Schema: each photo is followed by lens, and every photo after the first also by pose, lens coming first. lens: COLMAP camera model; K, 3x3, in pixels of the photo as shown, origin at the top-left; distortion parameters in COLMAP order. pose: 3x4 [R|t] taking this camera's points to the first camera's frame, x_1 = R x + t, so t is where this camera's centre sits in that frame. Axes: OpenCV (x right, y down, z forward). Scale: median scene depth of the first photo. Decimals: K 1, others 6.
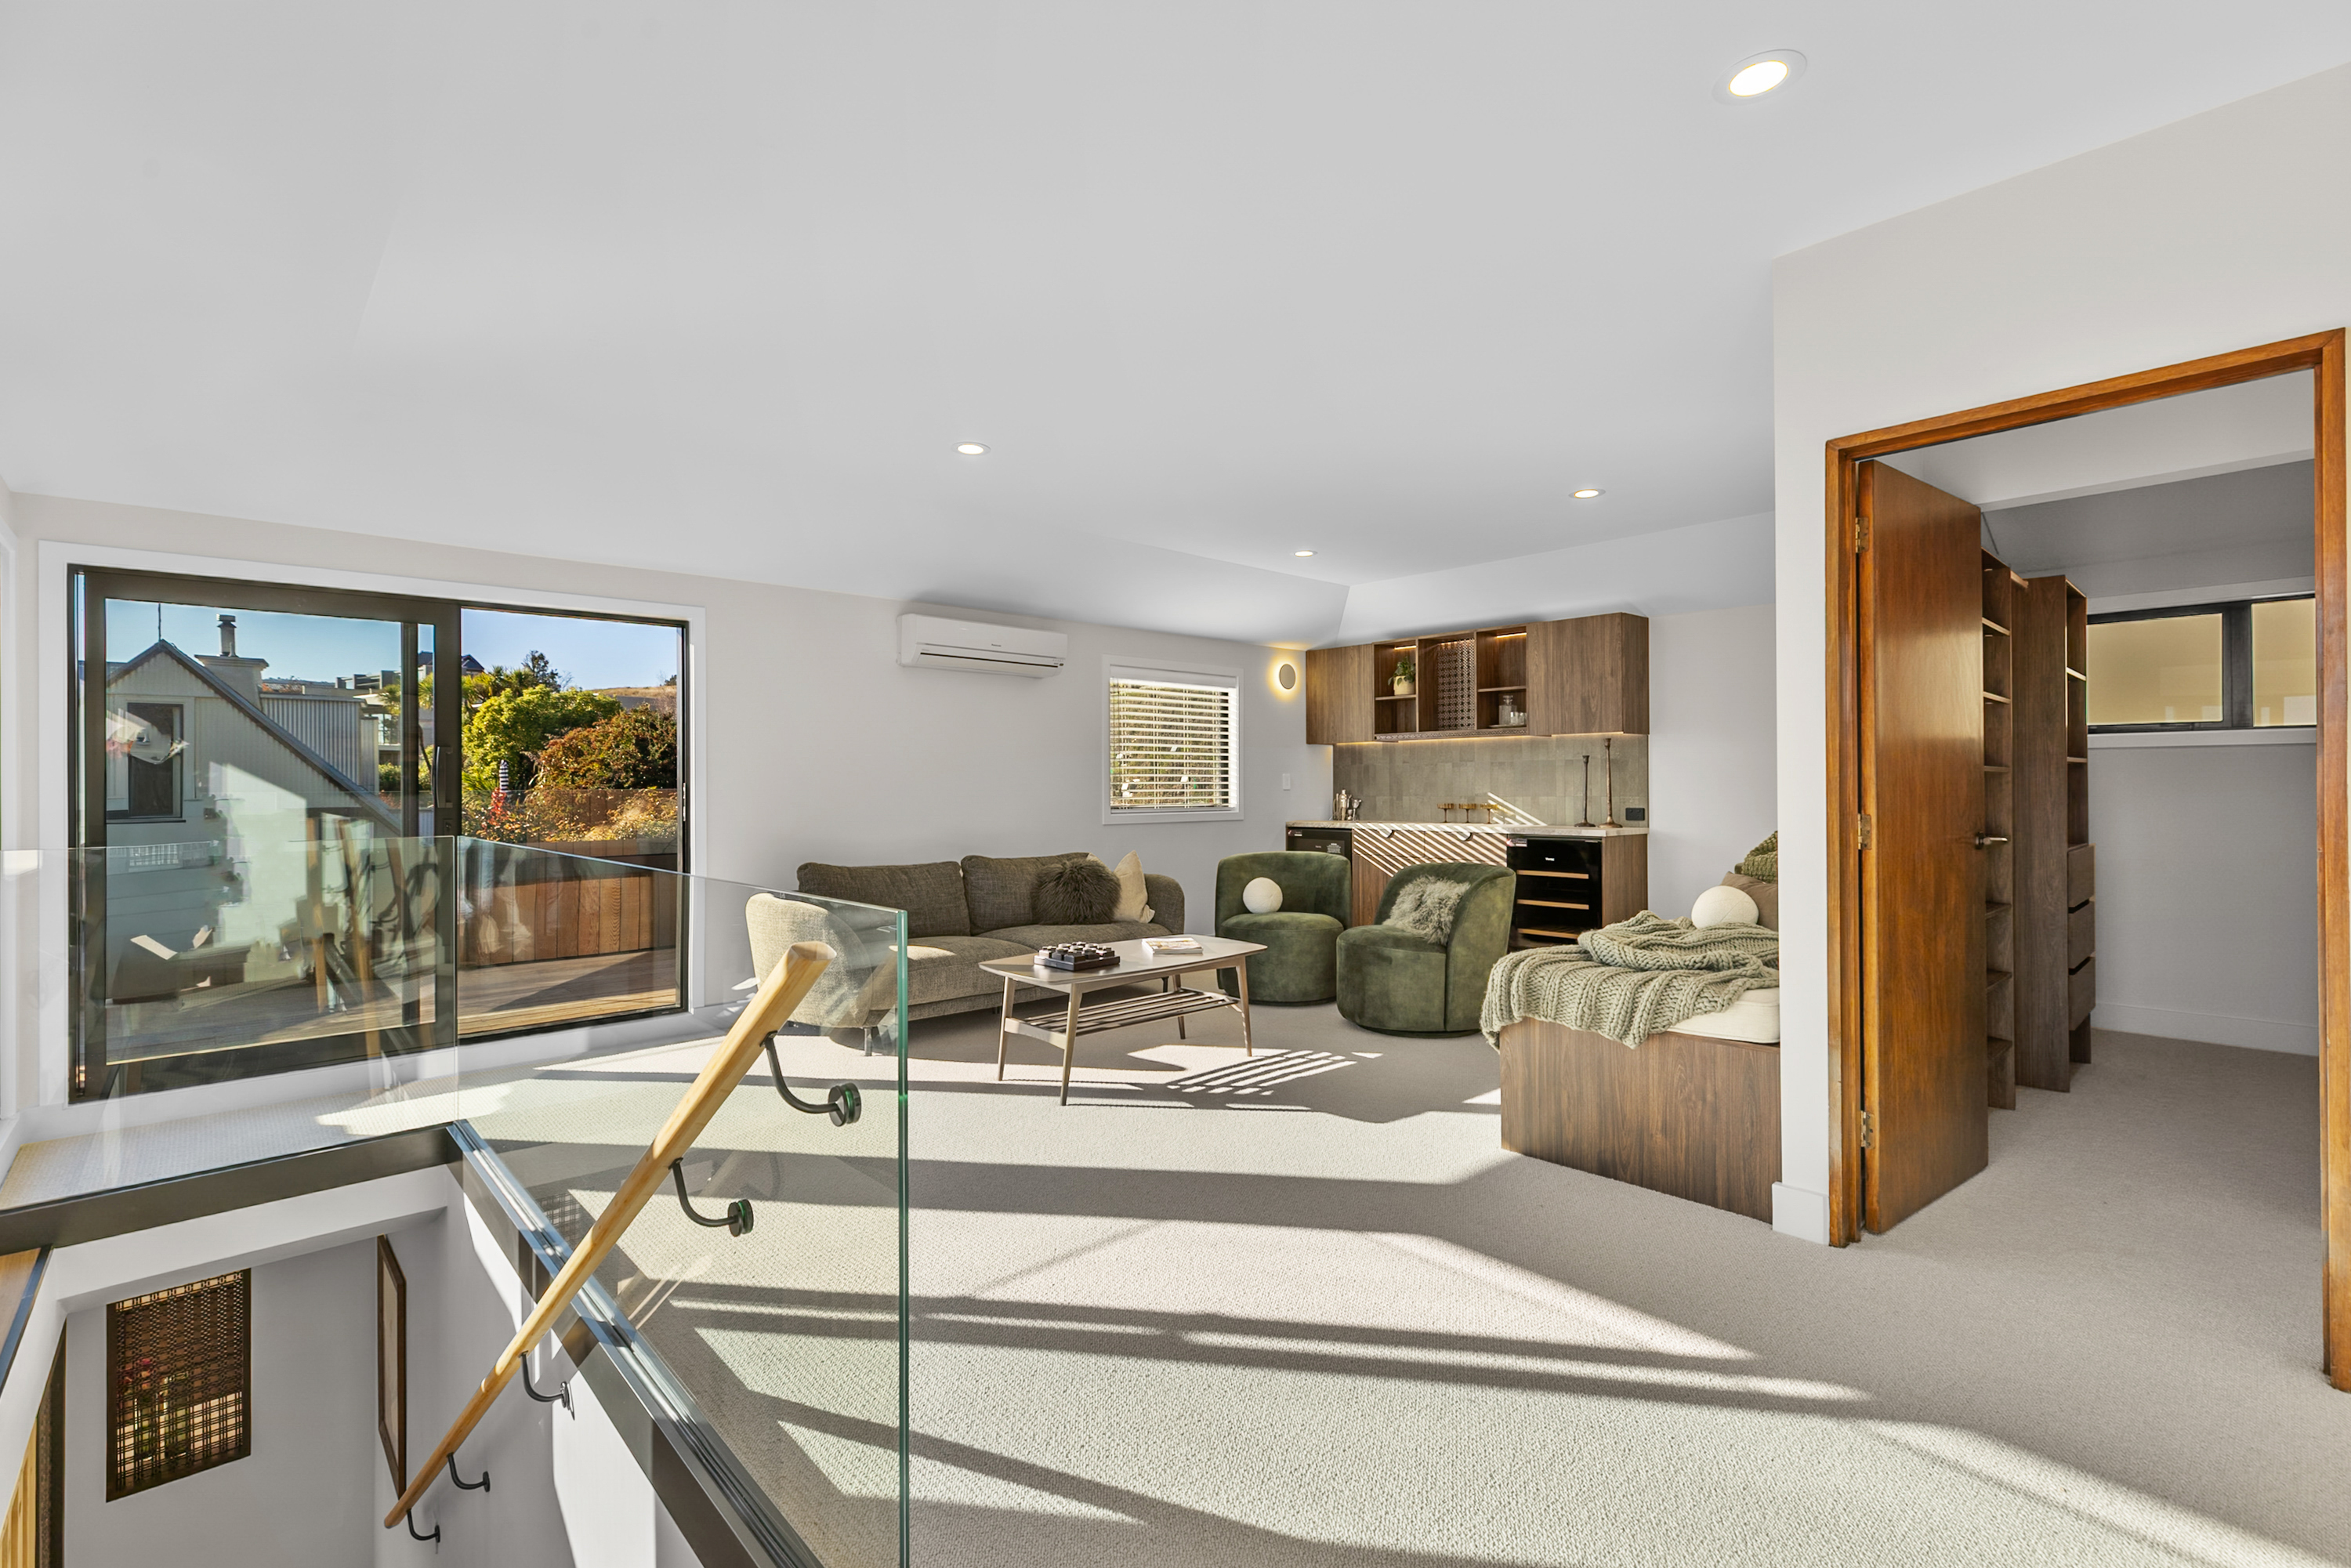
lens RADIAL K [[1056.8, 0, 1175.5], [0, 1056.8, 784.0], [0, 0, 1]] dist [0.000608, -0.000423]
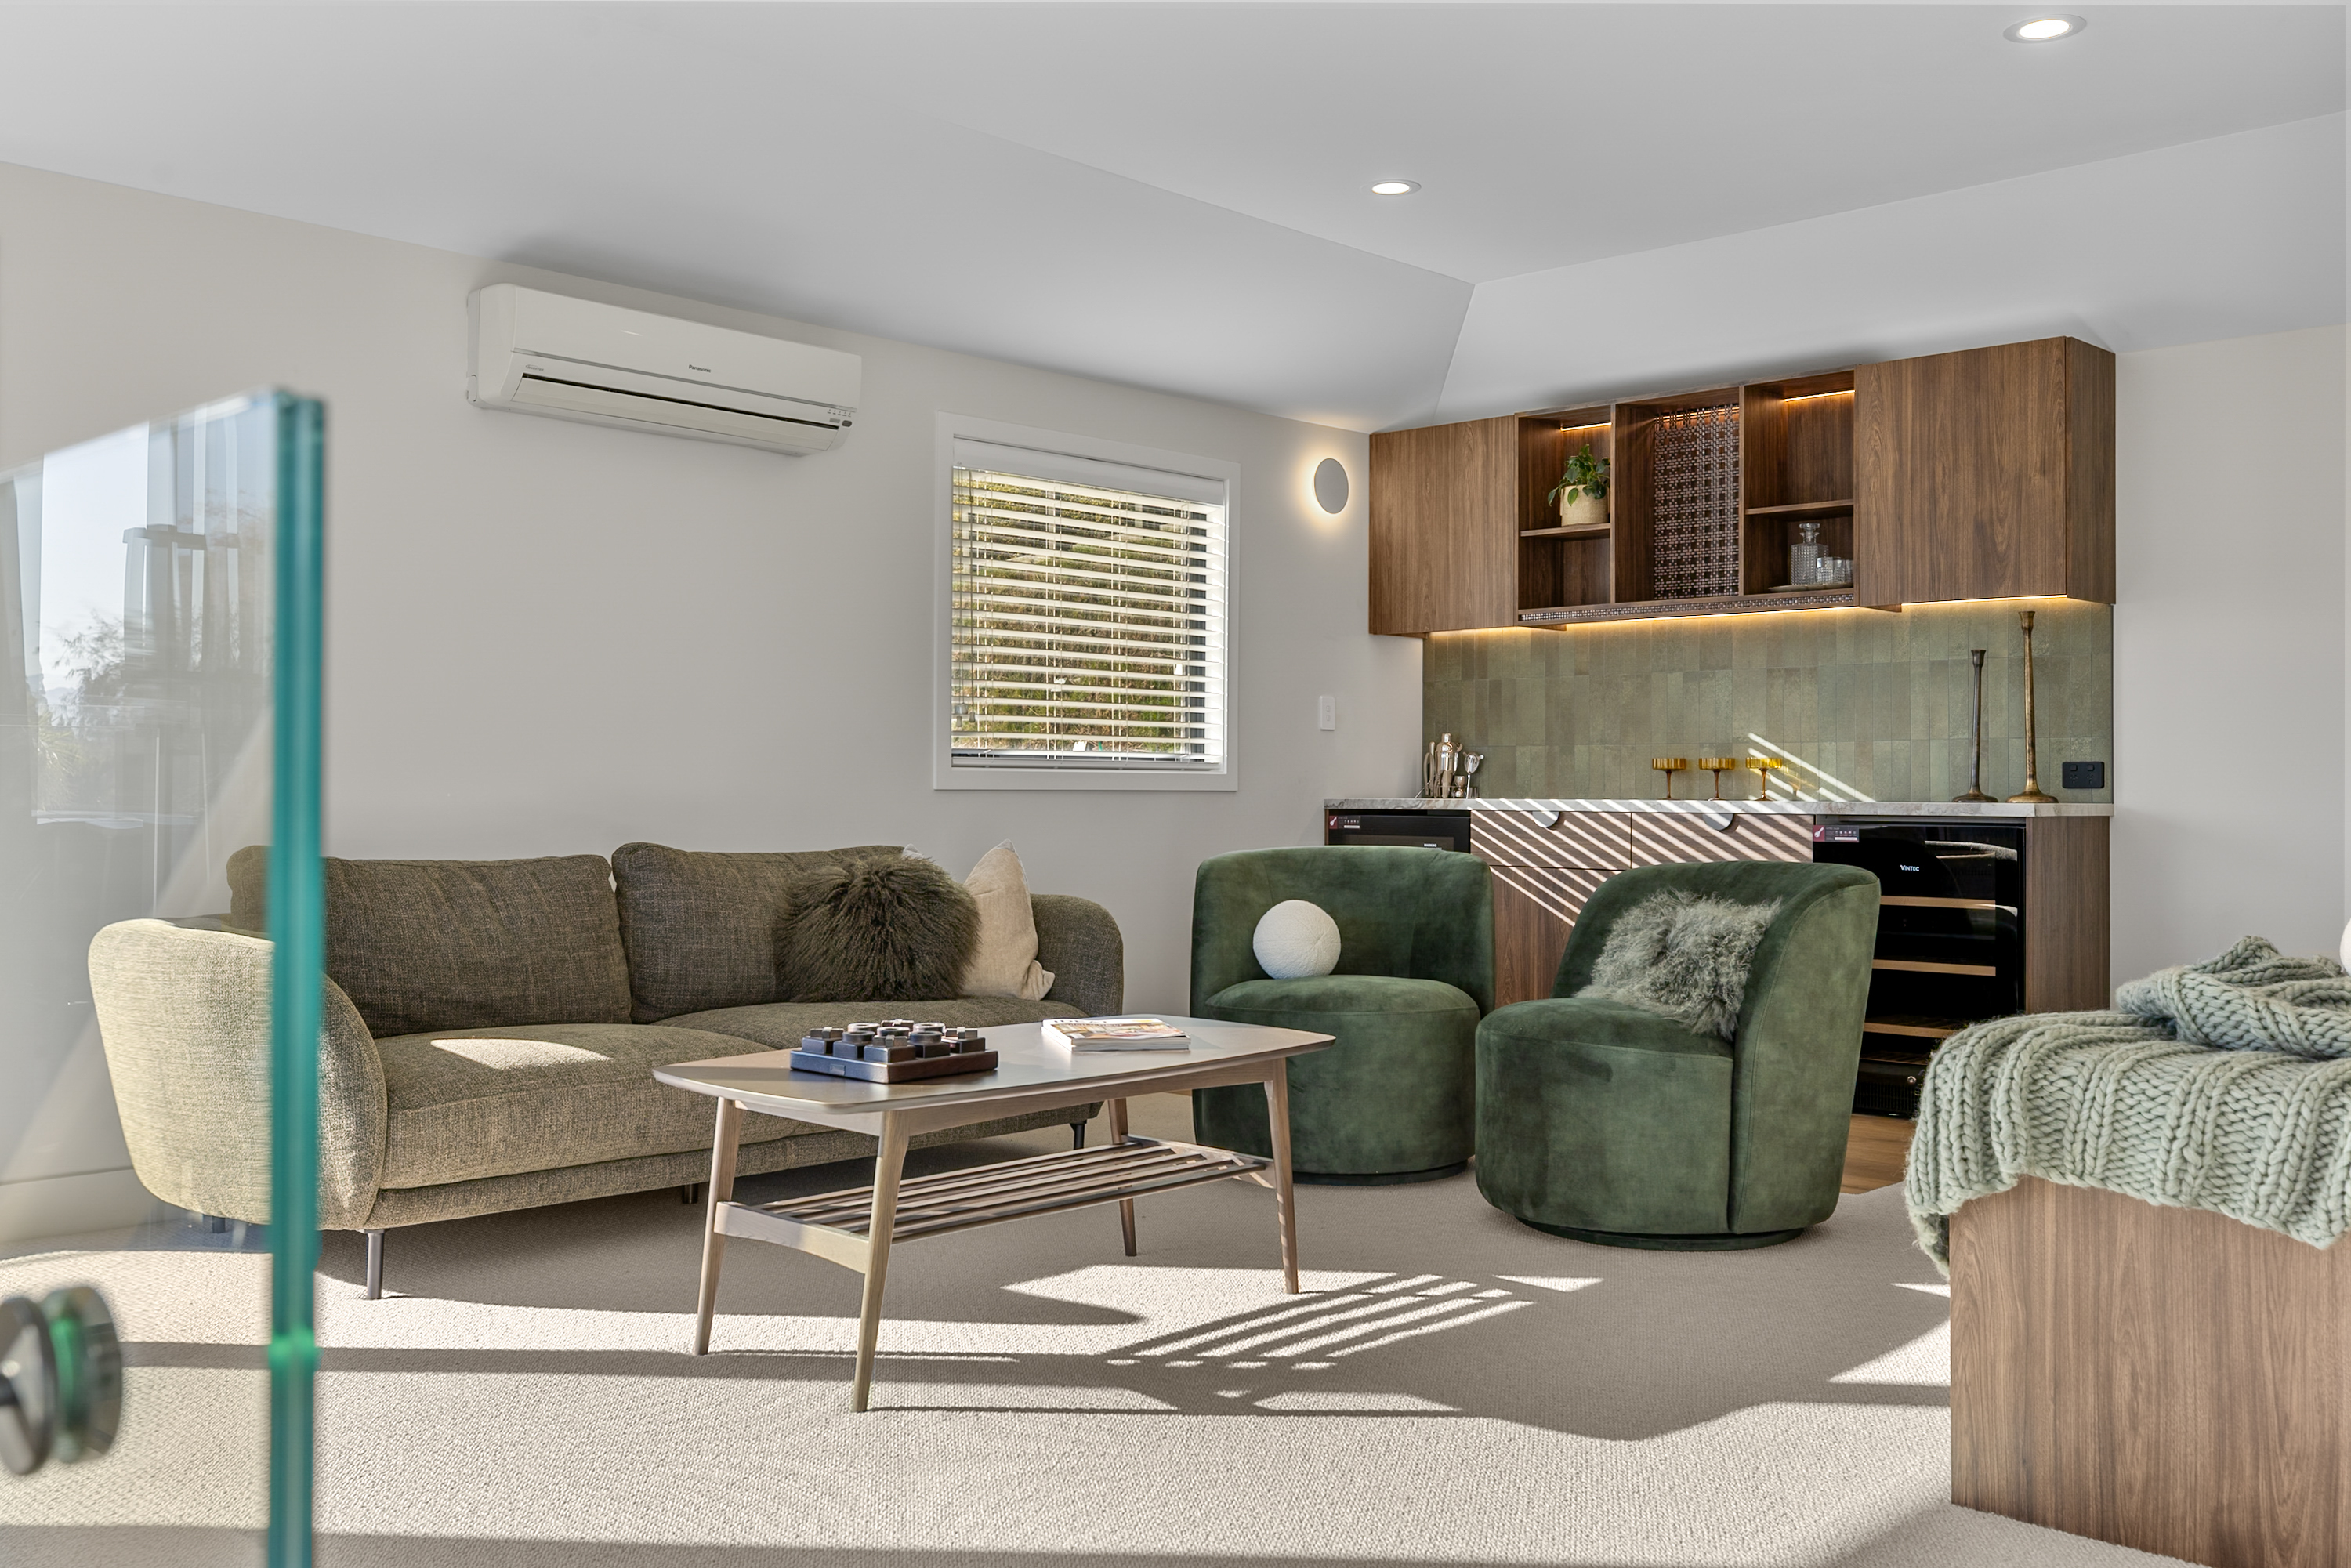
lens RADIAL K [[2030.2, 0, 1175.5], [0, 2030.2, 784.0], [0, 0, 1]] dist [-0.001885, -0.004558]
pose [[0.997653, 0.009753, 0.067775, -0.028275], [-0.009300, 0.999932, -0.006996, 0.047204], [-0.067839, 0.006350, 0.997676, 0.148990]]
